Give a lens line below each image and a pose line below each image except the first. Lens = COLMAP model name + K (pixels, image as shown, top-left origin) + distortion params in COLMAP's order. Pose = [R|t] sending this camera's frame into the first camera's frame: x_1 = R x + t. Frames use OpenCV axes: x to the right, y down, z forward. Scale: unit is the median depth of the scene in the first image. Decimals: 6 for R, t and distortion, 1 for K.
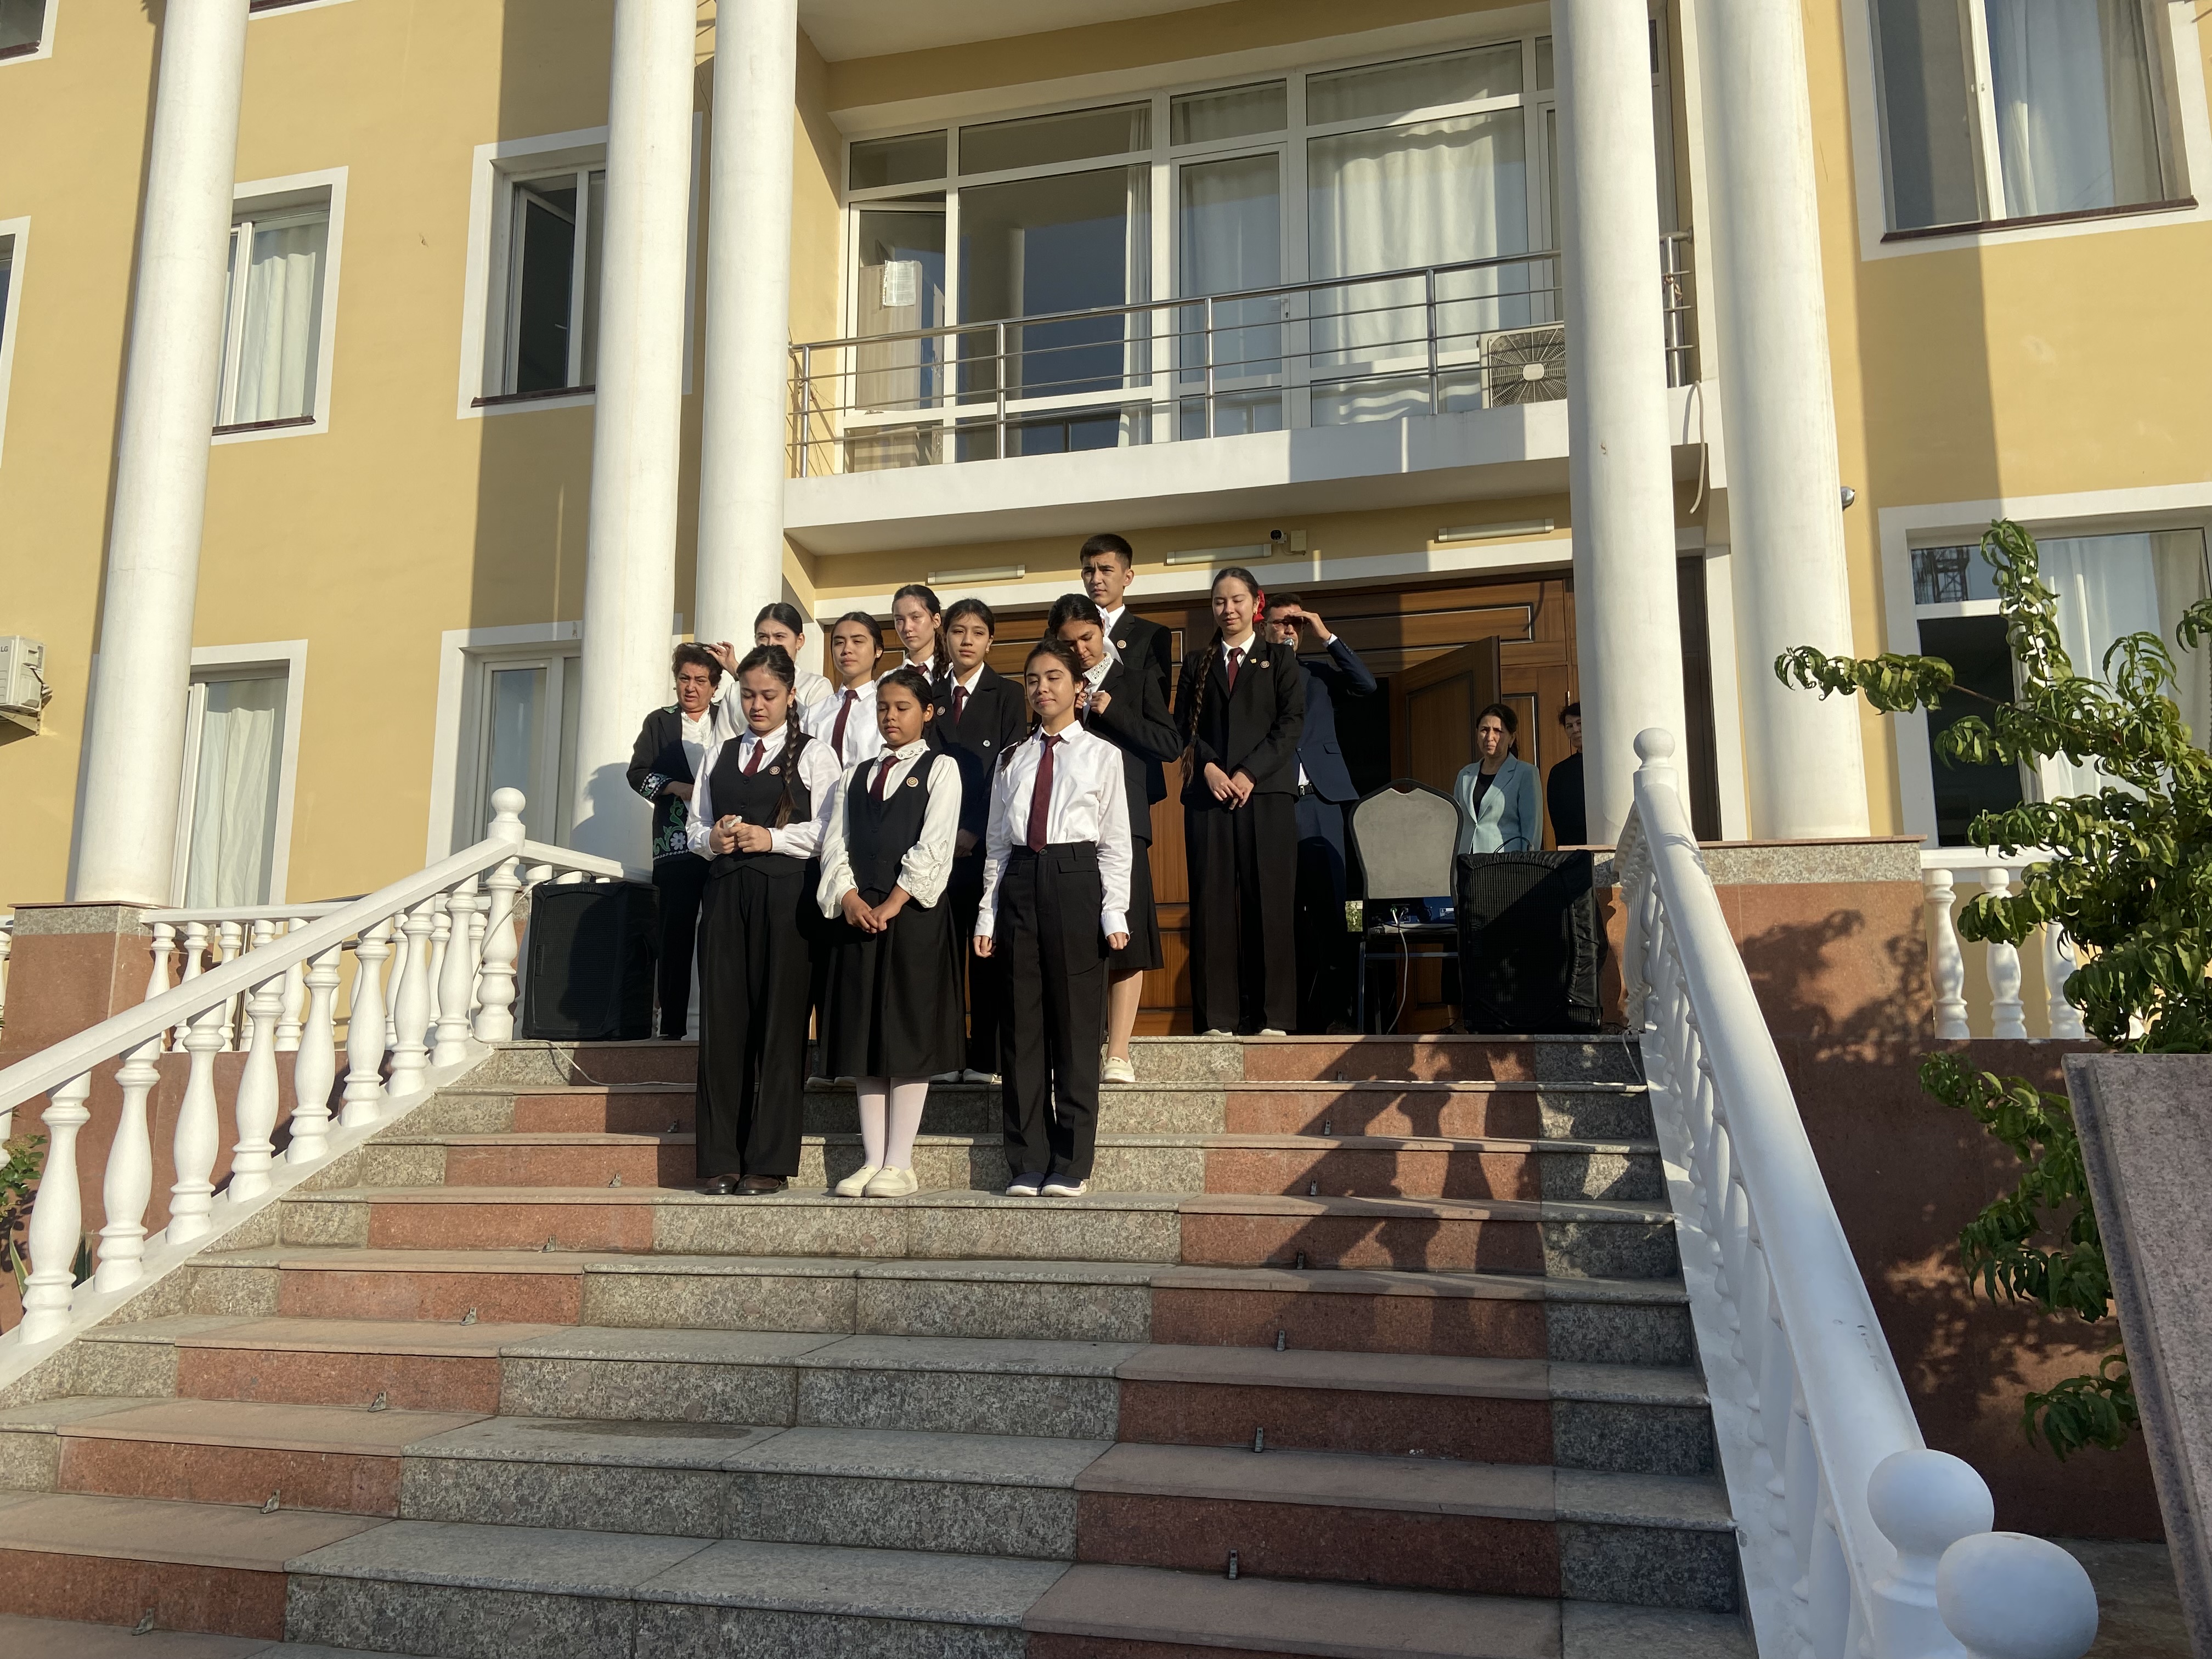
lens RADIAL K [[1656.9, 0, 1106.2], [0, 1656.9, 800.6], [0, 0, 1]] dist [0.118119, -0.144635]
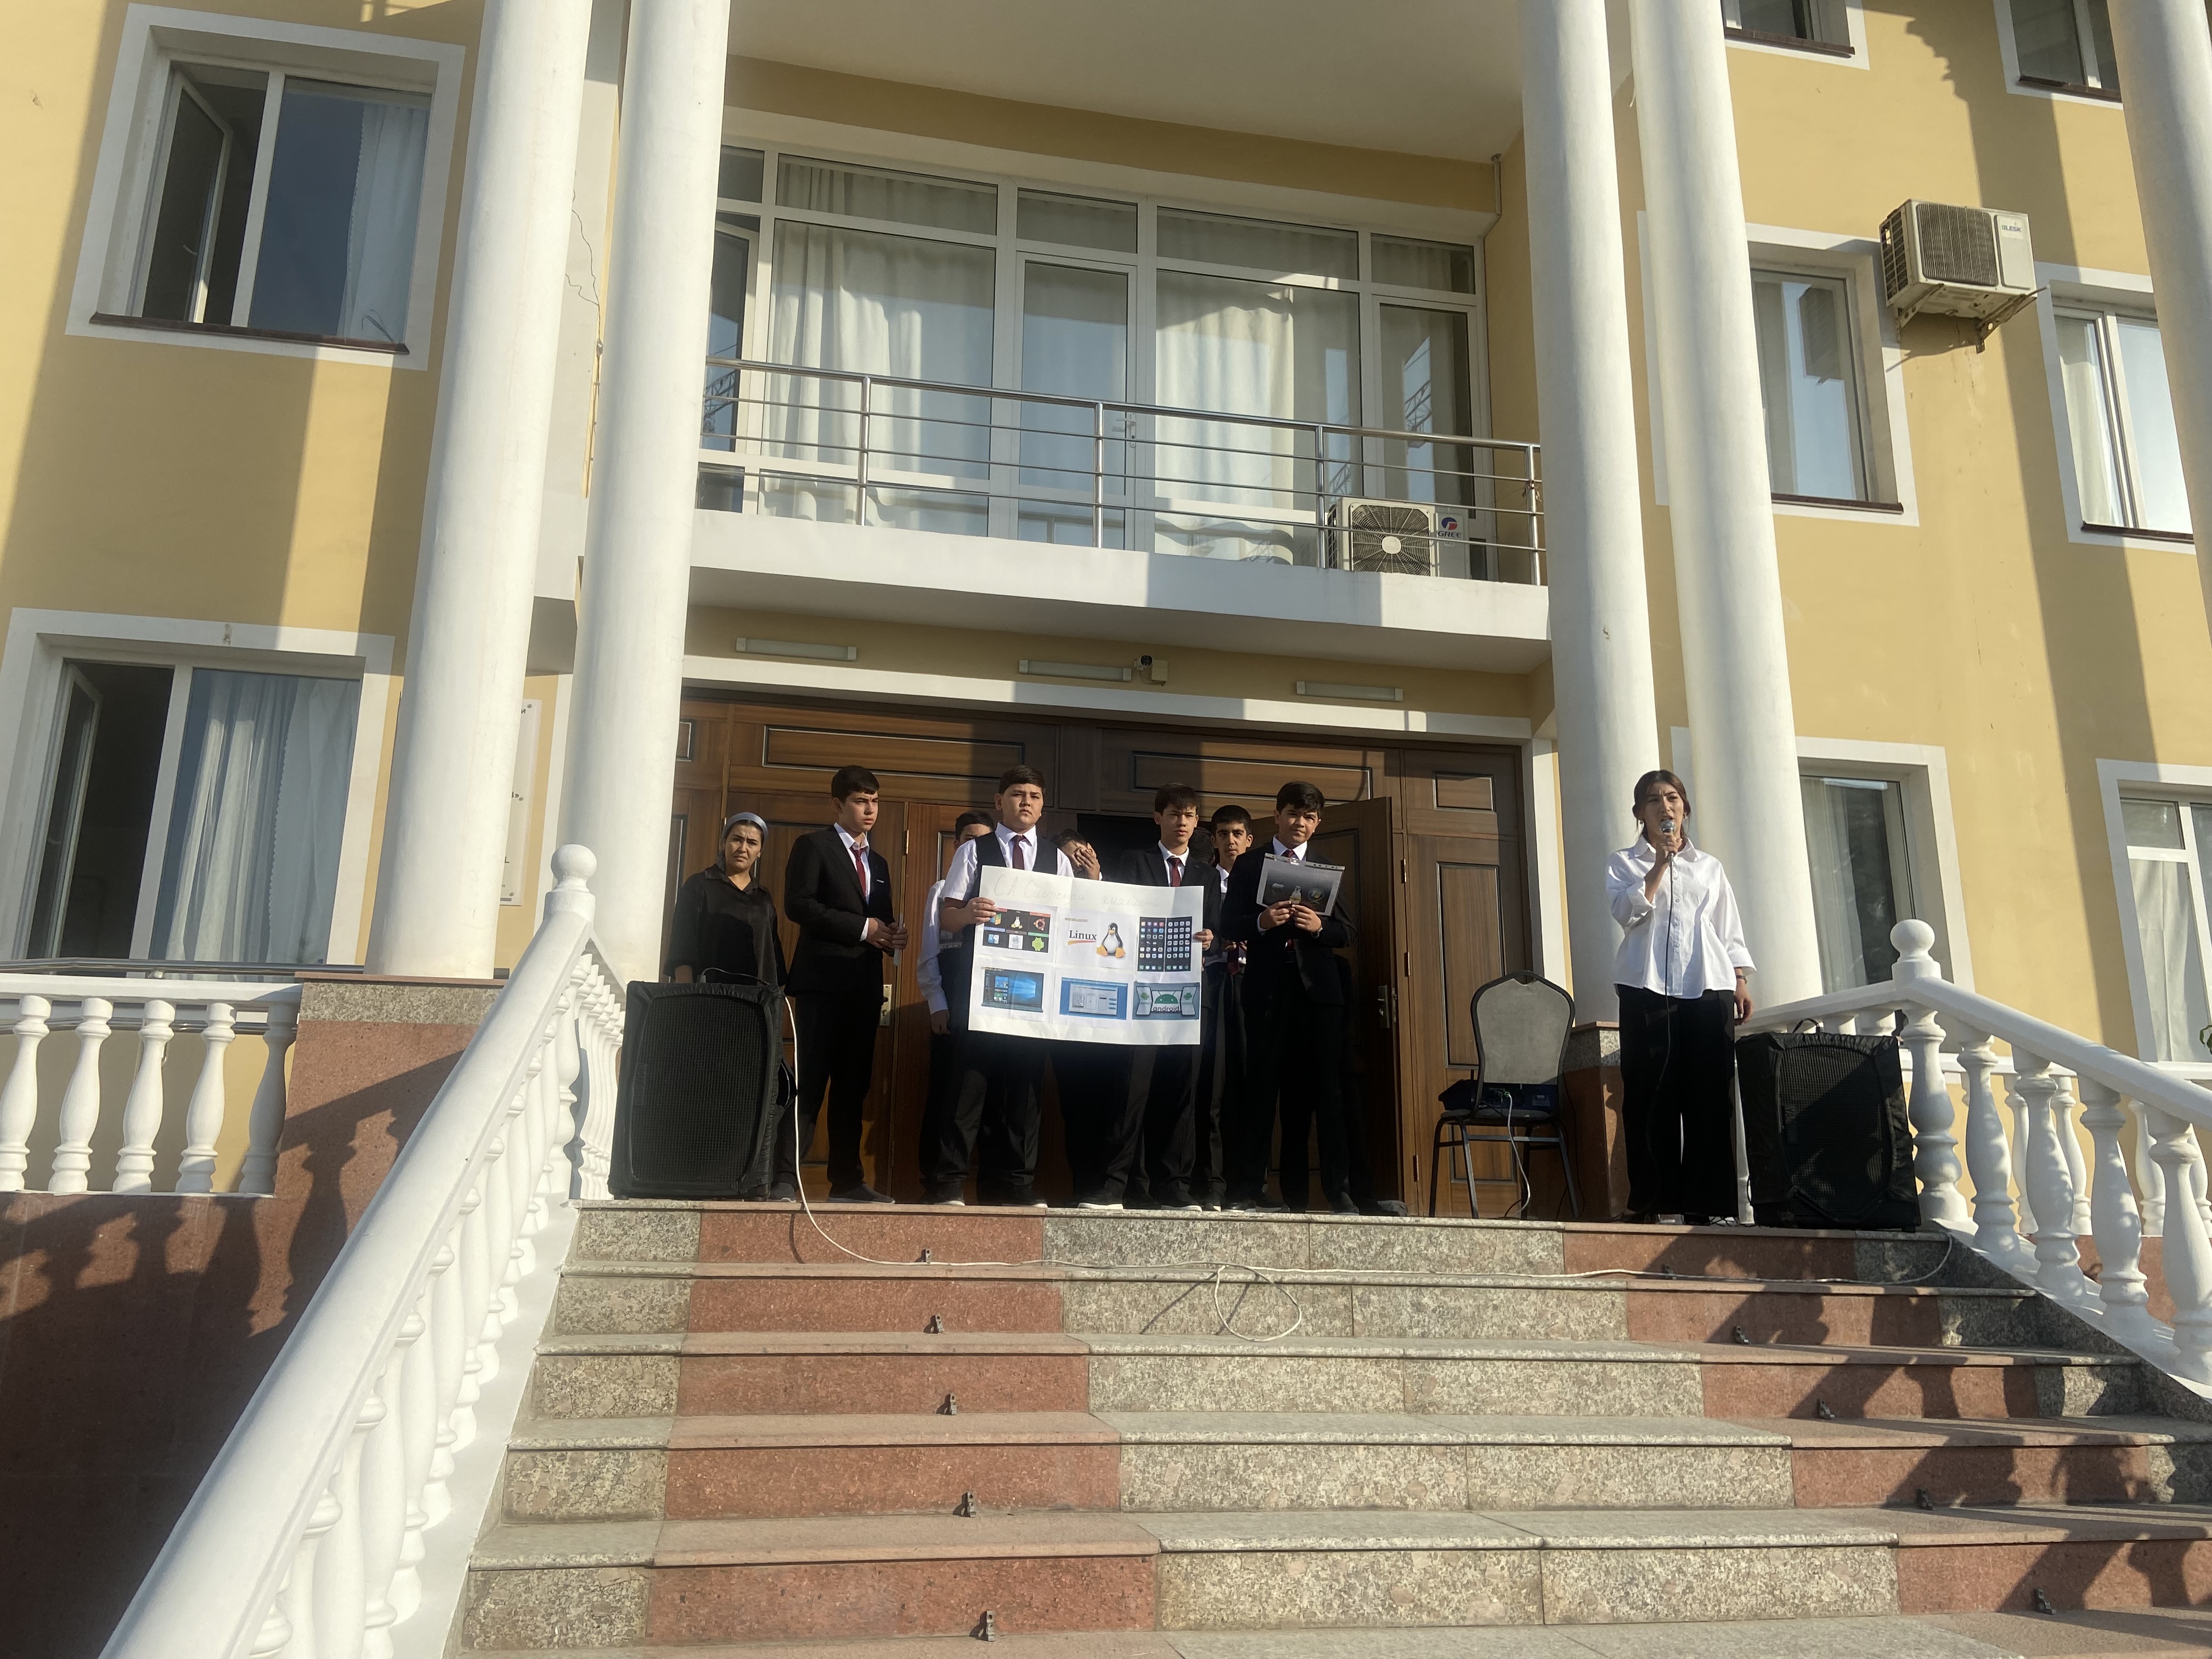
lens RADIAL K [[1656.9, 0, 1076.7], [0, 1656.9, 808.6], [0, 0, 1]] dist [0.118119, -0.144635]
pose [[0.903947, 0.121245, 0.410097, -0.562353], [-0.089528, 0.991370, -0.095757, 0.032905], [-0.418168, 0.049844, 0.907001, 0.293124]]
